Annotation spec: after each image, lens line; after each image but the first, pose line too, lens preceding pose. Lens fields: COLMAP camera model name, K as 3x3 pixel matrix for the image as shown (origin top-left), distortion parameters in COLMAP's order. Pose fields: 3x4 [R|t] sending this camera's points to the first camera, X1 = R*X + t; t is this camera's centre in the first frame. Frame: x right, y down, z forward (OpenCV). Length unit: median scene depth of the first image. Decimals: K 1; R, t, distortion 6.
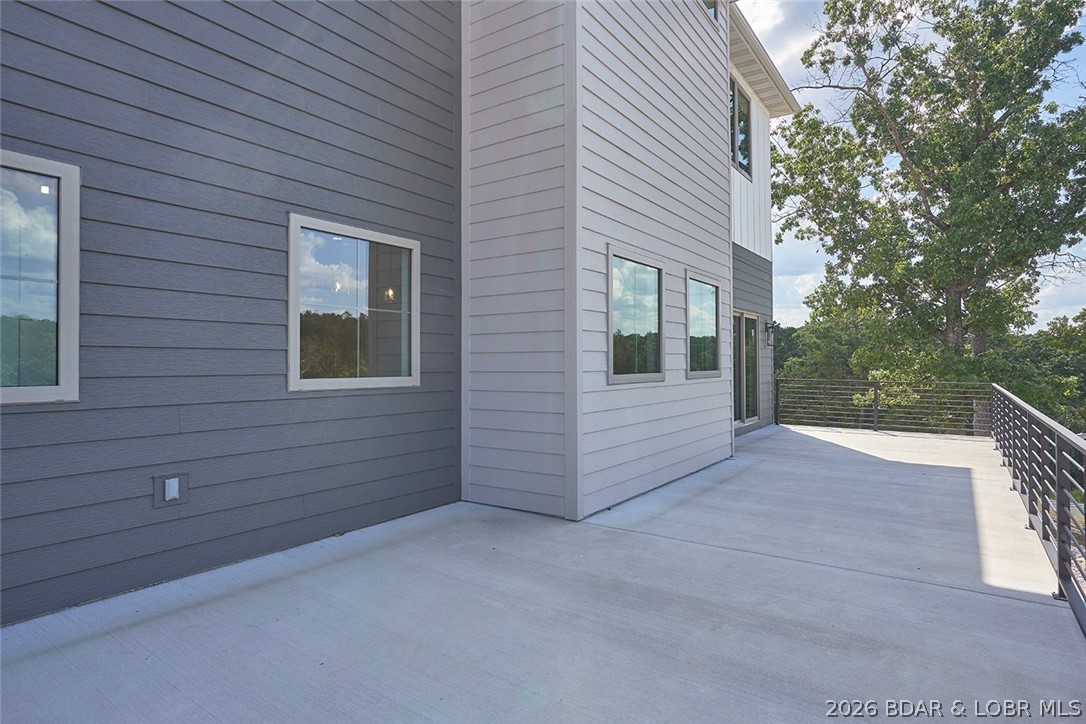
lens RADIAL K [[602.7, 0, 544.4], [0, 602.7, 361.1], [0, 0, 1]] dist [-0.029039, 0.019170]
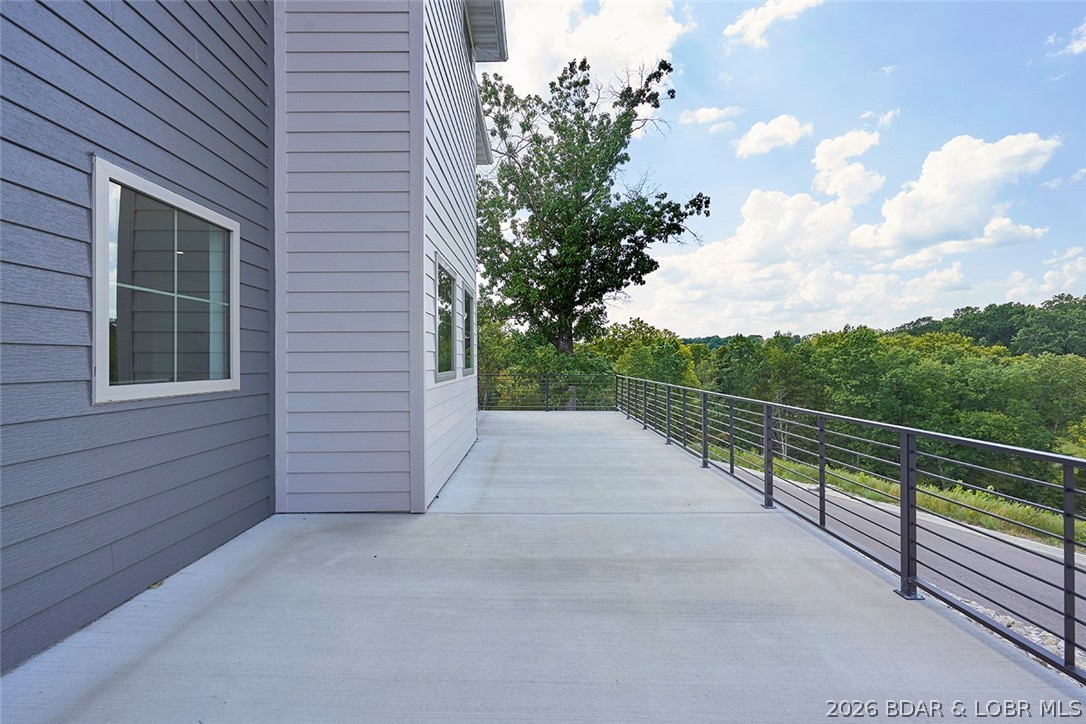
lens RADIAL K [[502.3, 0, 543.5], [0, 502.3, 361.0], [0, 0, 1]] dist [0.000048, 0.001390]
pose [[0.814686, -0.000725, 0.579902, -0.250801], [-0.001167, 0.999995, 0.002890, -0.002496], [-0.579902, -0.003031, 0.814681, 0.144471]]
